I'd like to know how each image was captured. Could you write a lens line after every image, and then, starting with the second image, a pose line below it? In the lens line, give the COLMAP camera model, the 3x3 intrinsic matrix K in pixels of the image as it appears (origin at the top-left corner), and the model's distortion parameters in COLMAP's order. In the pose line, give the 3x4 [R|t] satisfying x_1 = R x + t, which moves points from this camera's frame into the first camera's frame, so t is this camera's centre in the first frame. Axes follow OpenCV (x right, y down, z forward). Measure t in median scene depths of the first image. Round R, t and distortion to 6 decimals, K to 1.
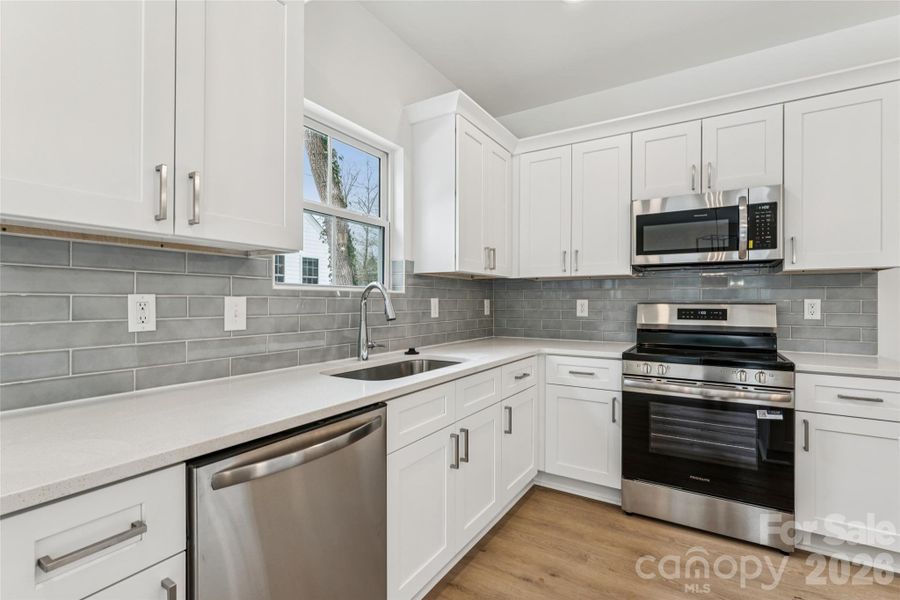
lens RADIAL K [[412.9, 0, 450.0], [0, 412.9, 300.0], [0, 0, 1]] dist [0.001117, 0.000143]
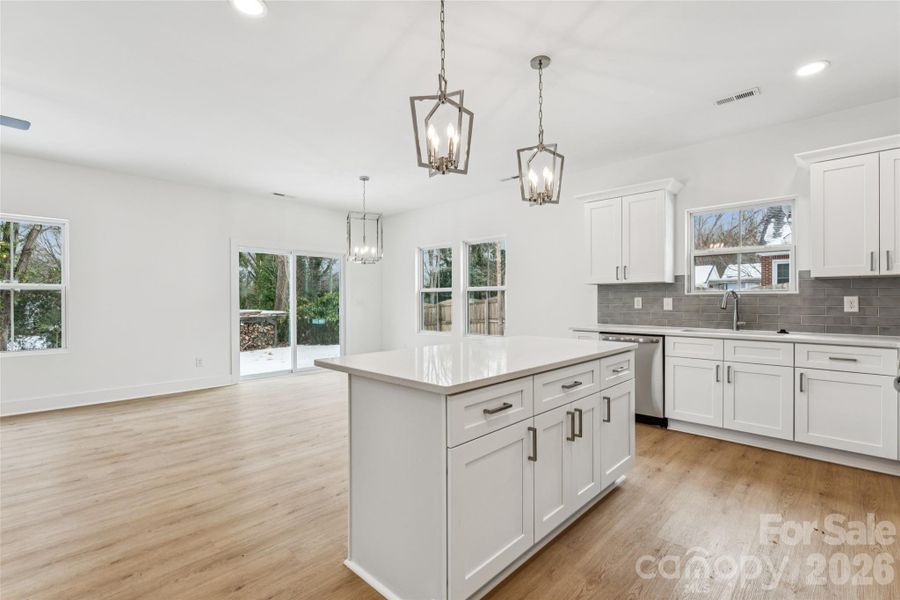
lens RADIAL K [[412.9, 0, 450.0], [0, 412.9, 300.0], [0, 0, 1]] dist [0.001117, 0.000143]
pose [[-0.207844, -0.000725, -0.978162, 1.611839], [0.007116, 0.999972, -0.002253, 0.001675], [0.978136, -0.007429, -0.207833, 0.102799]]
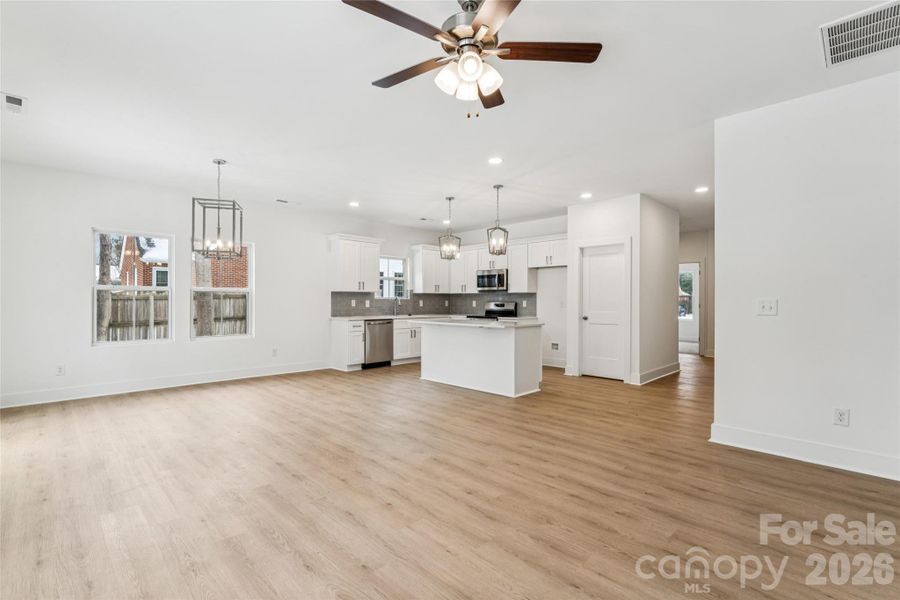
lens RADIAL K [[409.4, 0, 450.0], [0, 409.4, 300.0], [0, 0, 1]] dist [0.000986, 0.000221]
pose [[0.973975, -0.000478, -0.226655, 1.043321], [0.000601, 1.000000, 0.000476, -0.009698], [0.226654, -0.000600, 0.973975, -2.383184]]
